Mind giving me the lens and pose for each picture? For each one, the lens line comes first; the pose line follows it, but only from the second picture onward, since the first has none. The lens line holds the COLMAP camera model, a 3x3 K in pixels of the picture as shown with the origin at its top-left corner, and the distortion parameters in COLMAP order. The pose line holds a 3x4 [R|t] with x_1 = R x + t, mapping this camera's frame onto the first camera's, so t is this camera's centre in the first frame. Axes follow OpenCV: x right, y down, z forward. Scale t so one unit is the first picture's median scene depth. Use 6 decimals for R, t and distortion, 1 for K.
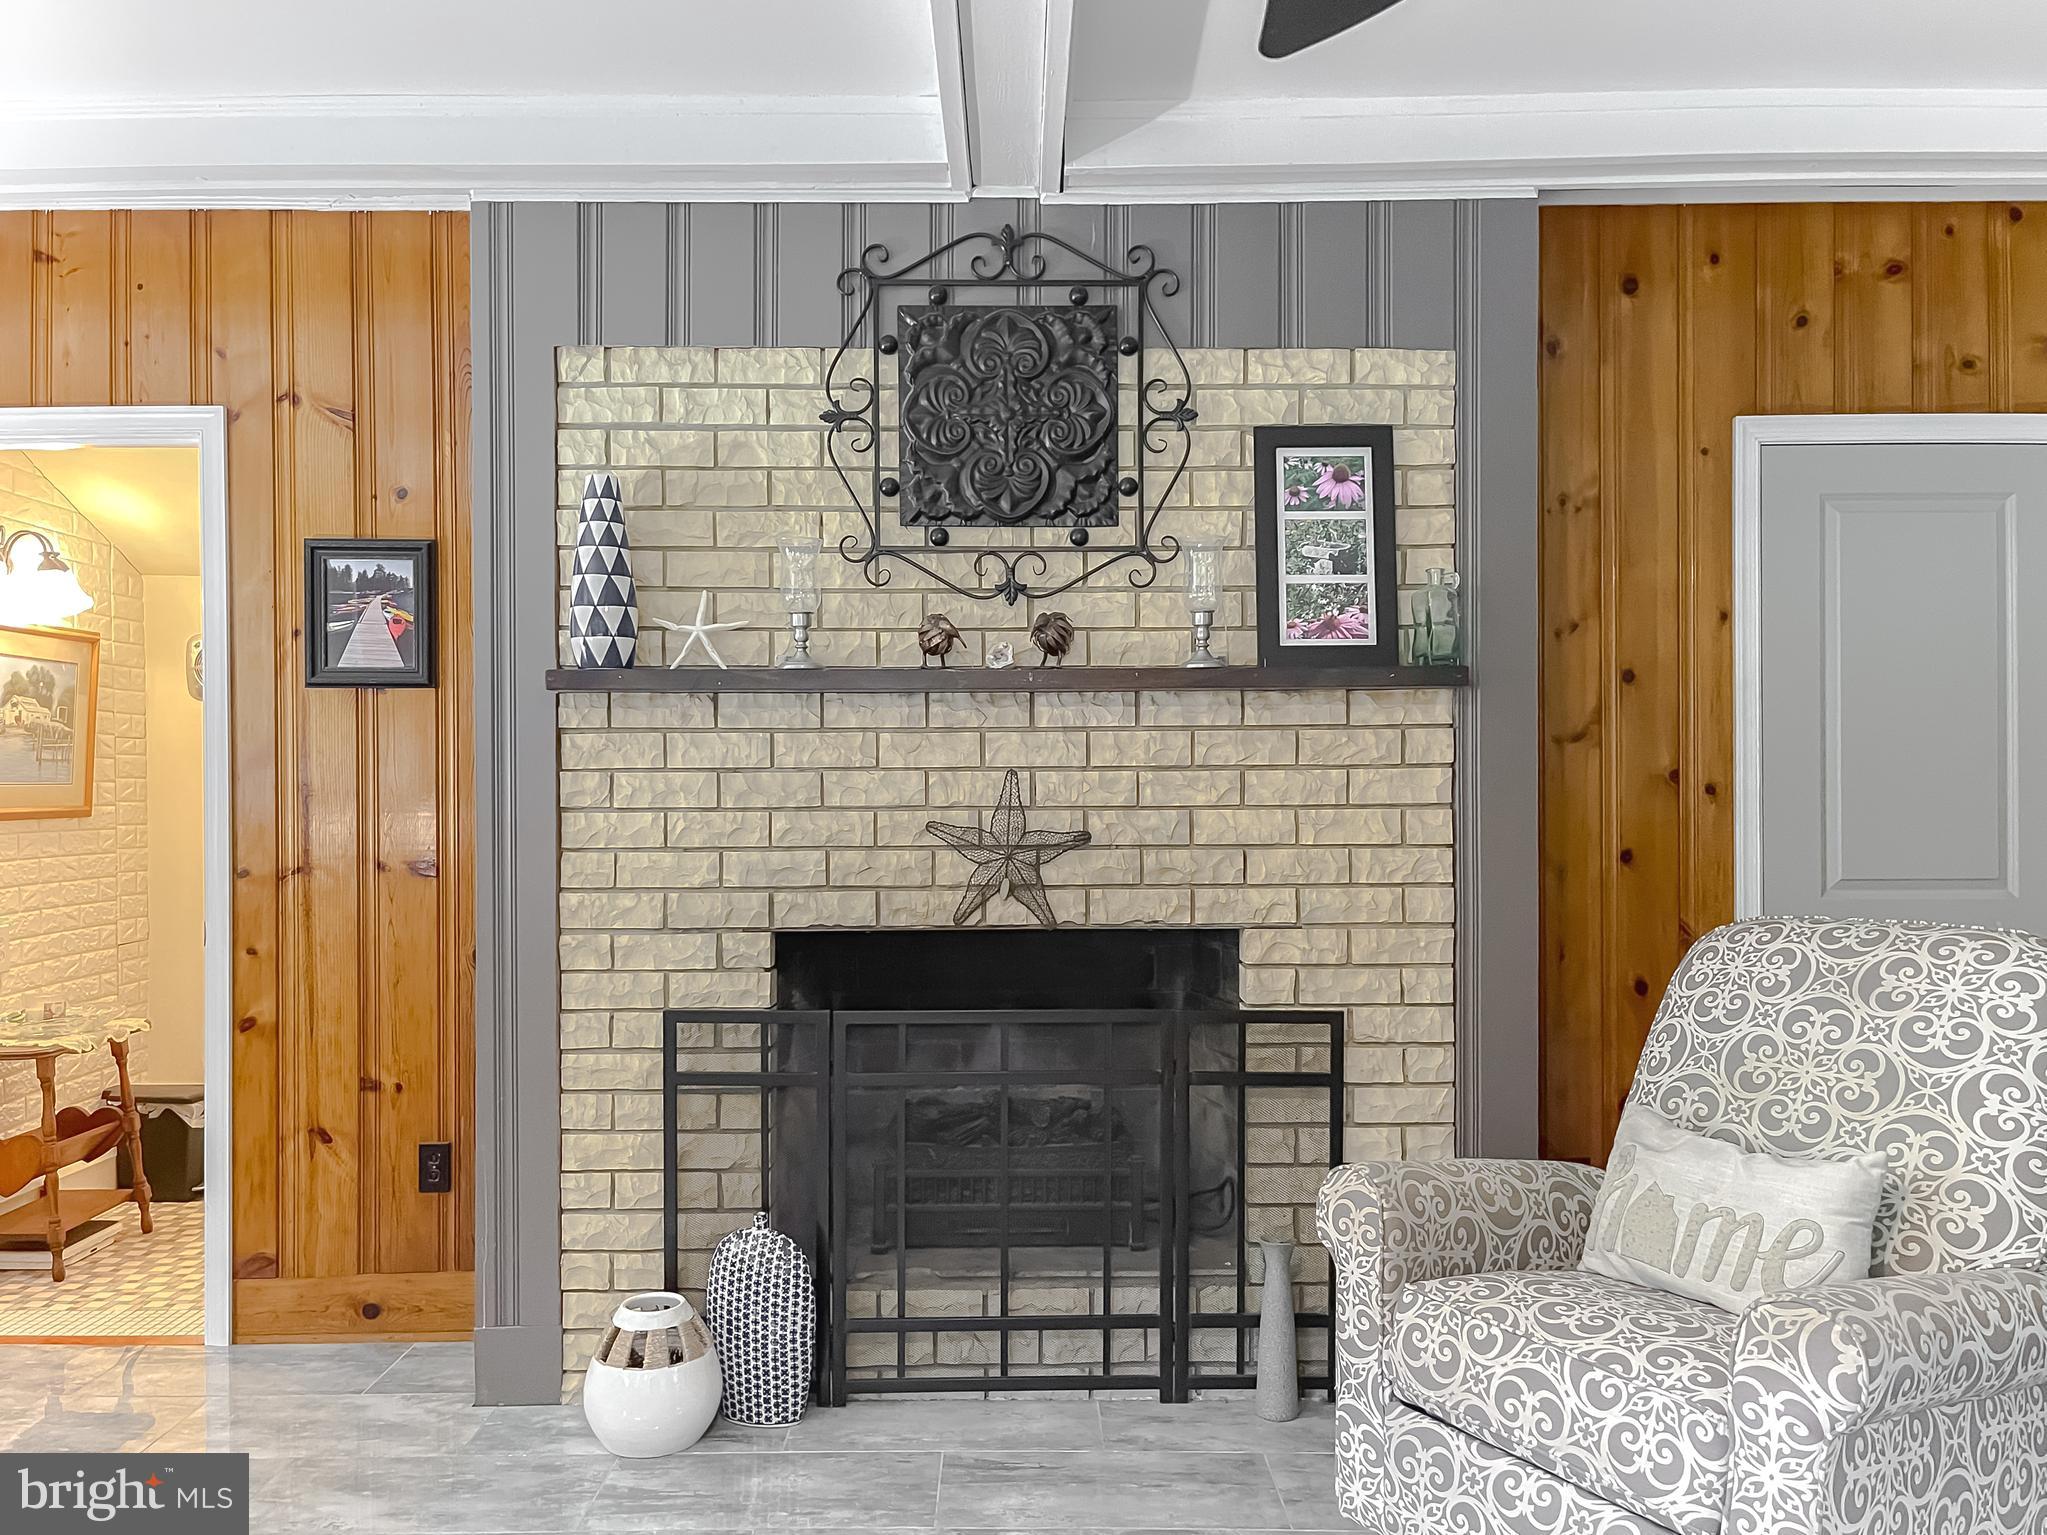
lens RADIAL K [[1556.7, 0, 1016.6], [0, 1556.7, 782.6], [0, 0, 1]] dist [0.077641, -0.100032]
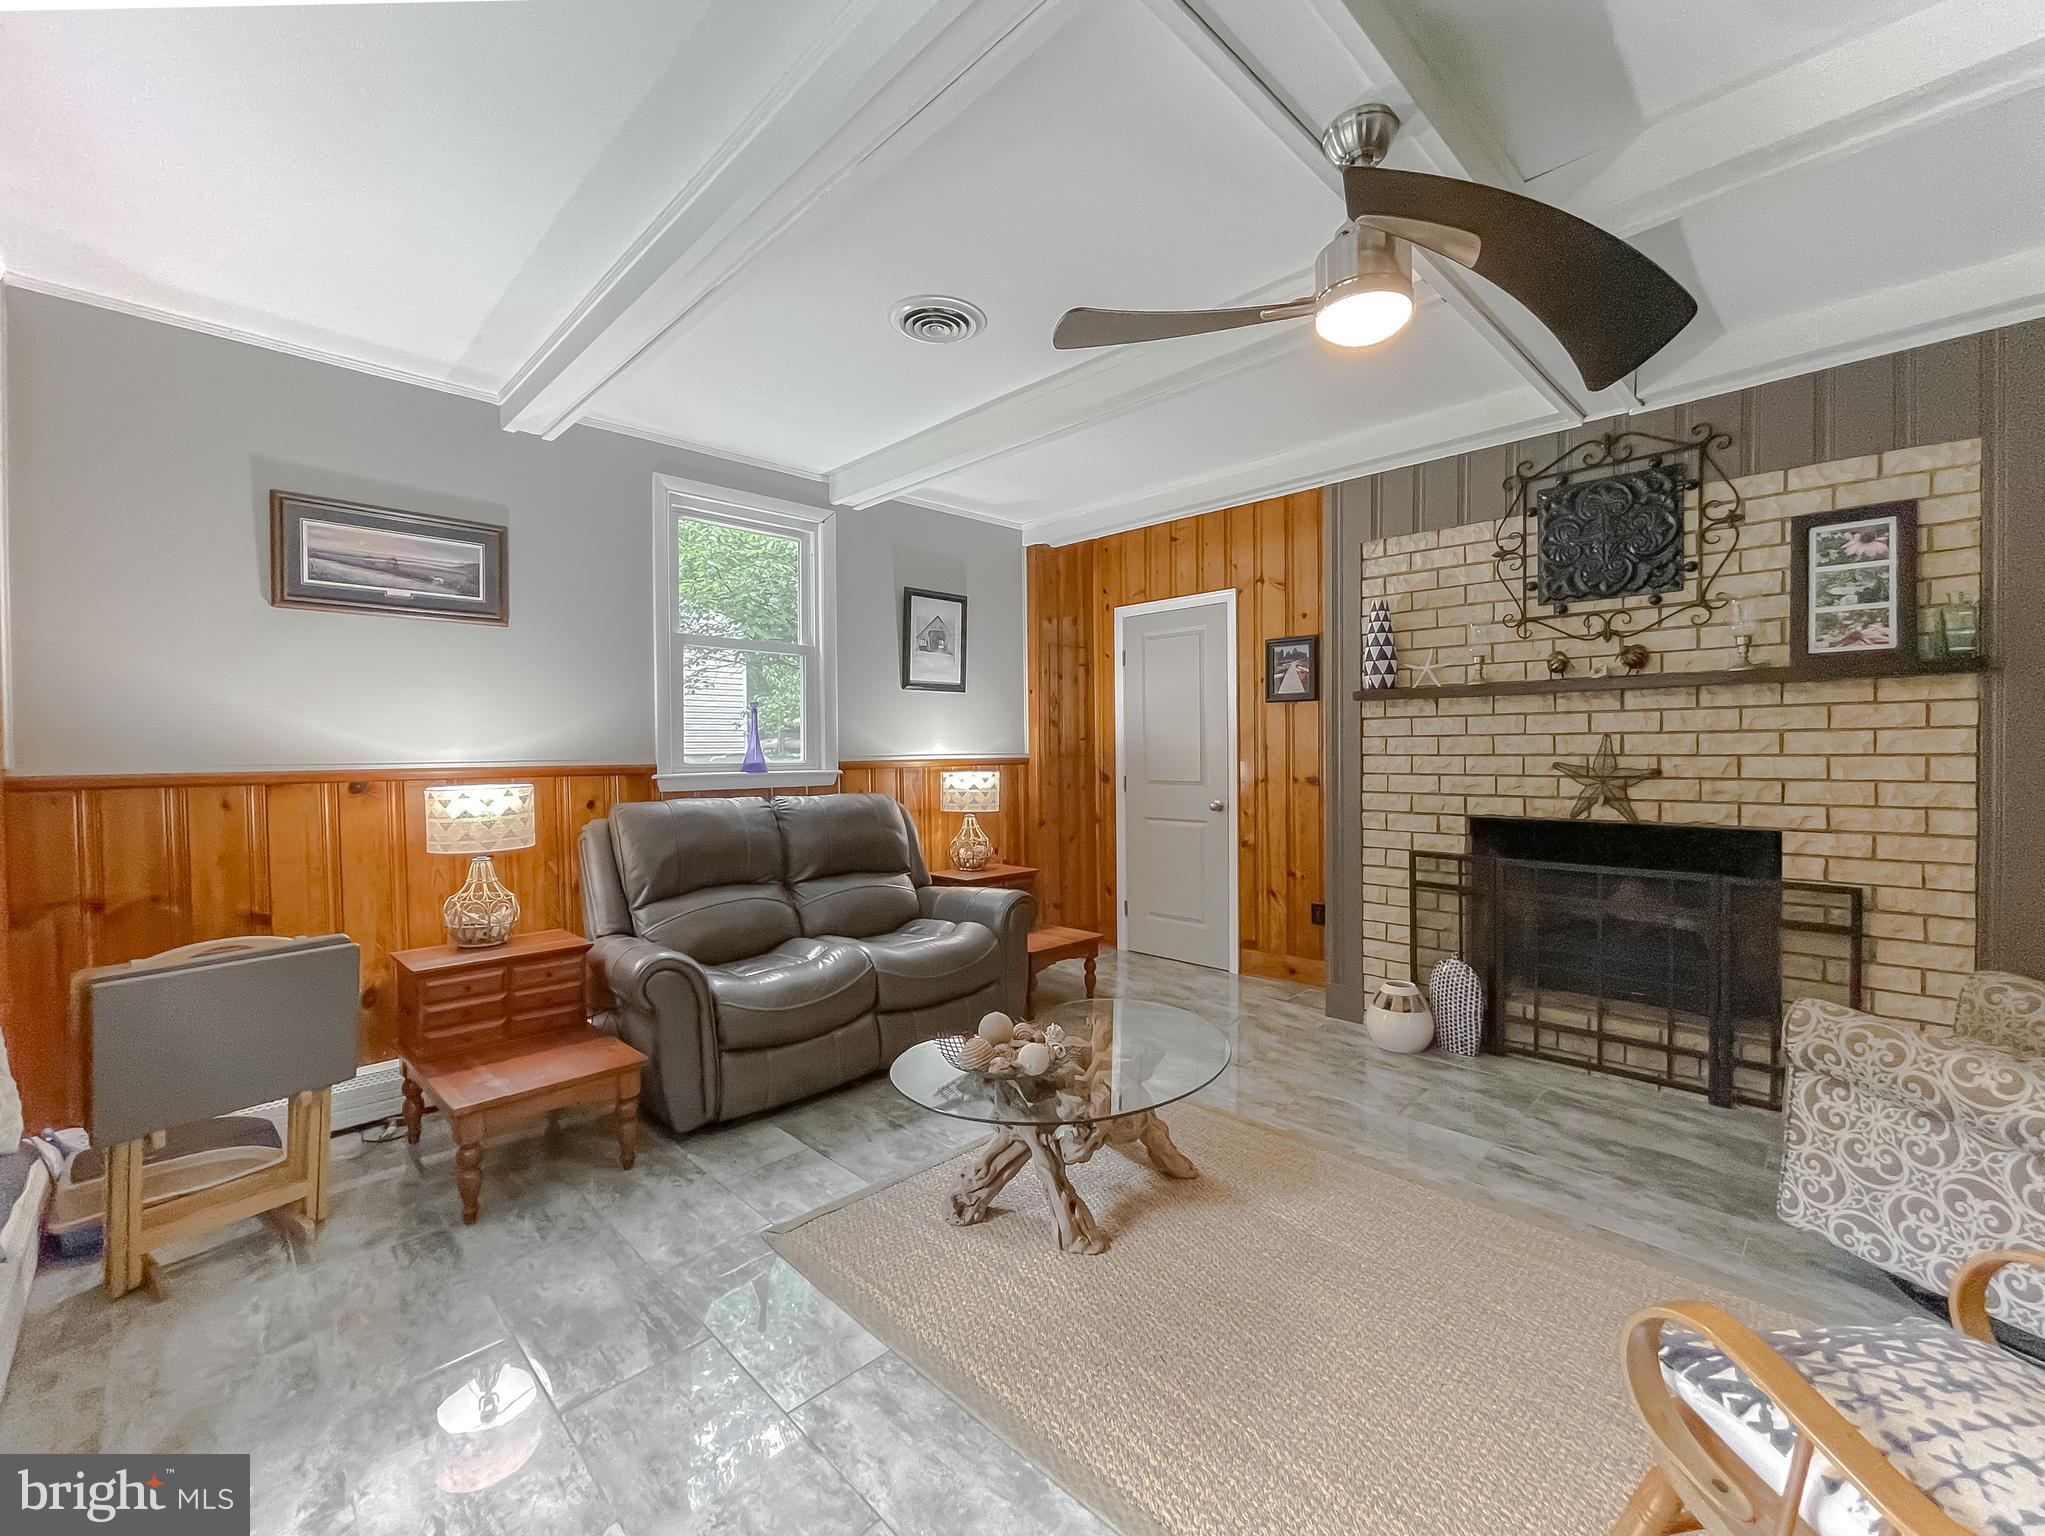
lens RADIAL K [[845.5, 0, 1034.9], [0, 845.5, 760.2], [0, 0, 1]] dist [-0.014922, 0.011307]
pose [[0.713554, 0.008230, -0.700552, 0.205809], [0.004186, 0.999863, 0.016010, 0.003768], [0.700588, -0.014356, 0.713422, -0.159230]]
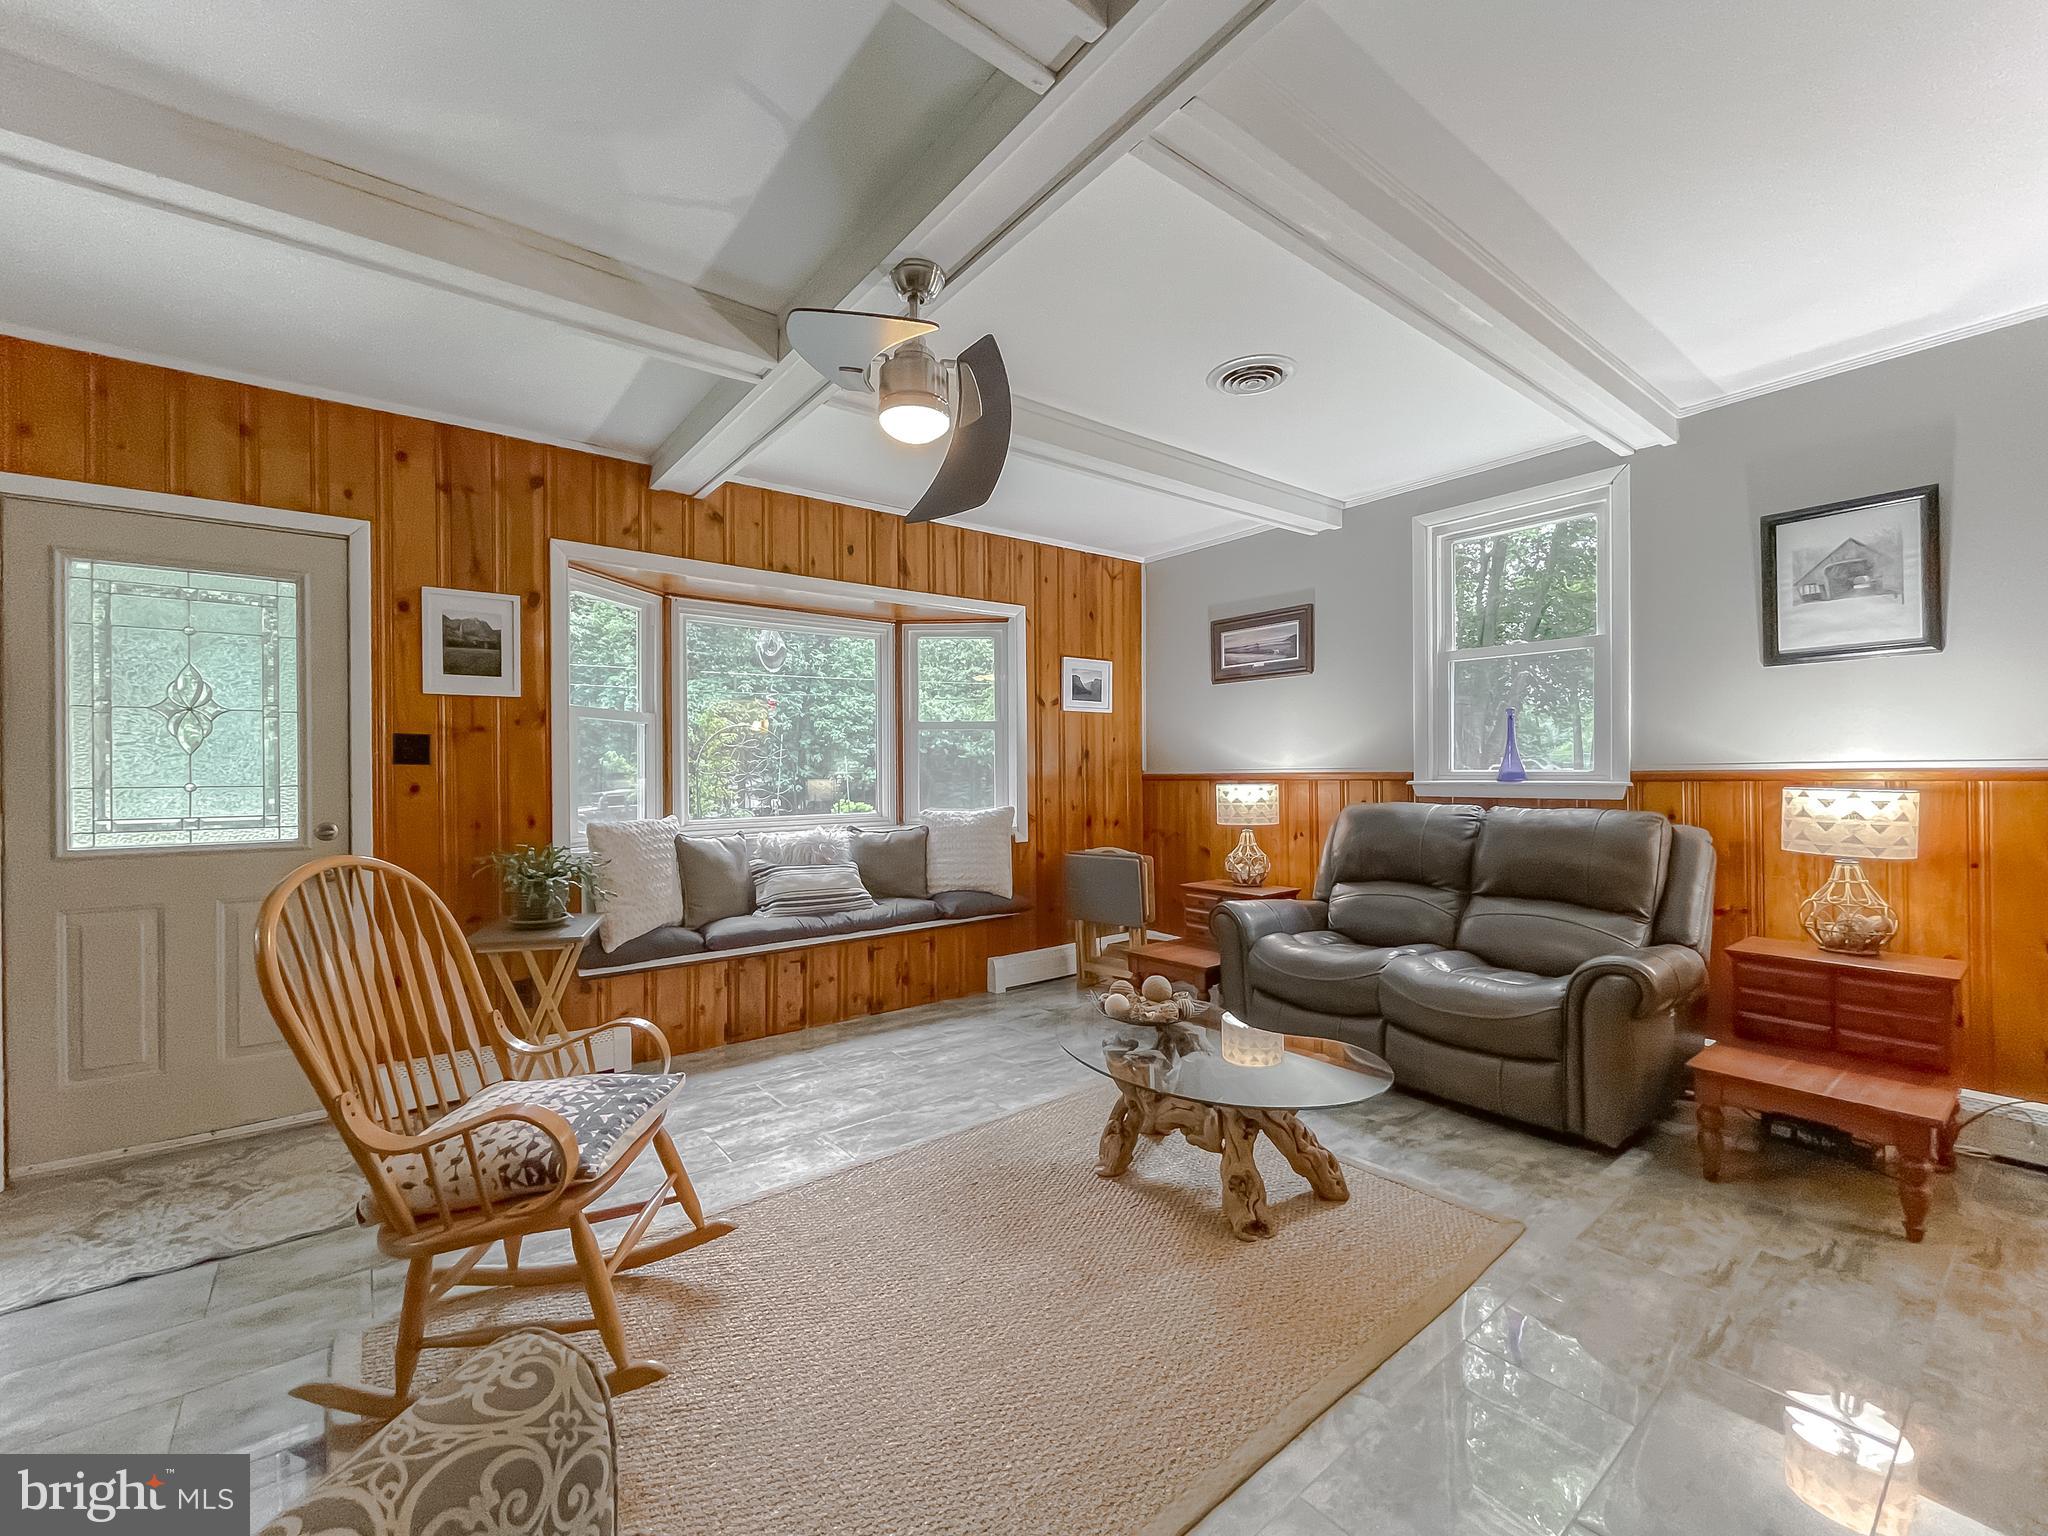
lens RADIAL K [[841.5, 0, 1018.2], [0, 841.5, 774.8], [0, 0, 1]] dist [-0.000567, 0.000000]
pose [[-0.786661, 0.024991, -0.616879, 0.328767], [0.020459, 0.999687, 0.014409, -0.000244], [0.617046, -0.001286, -0.786926, 0.887852]]
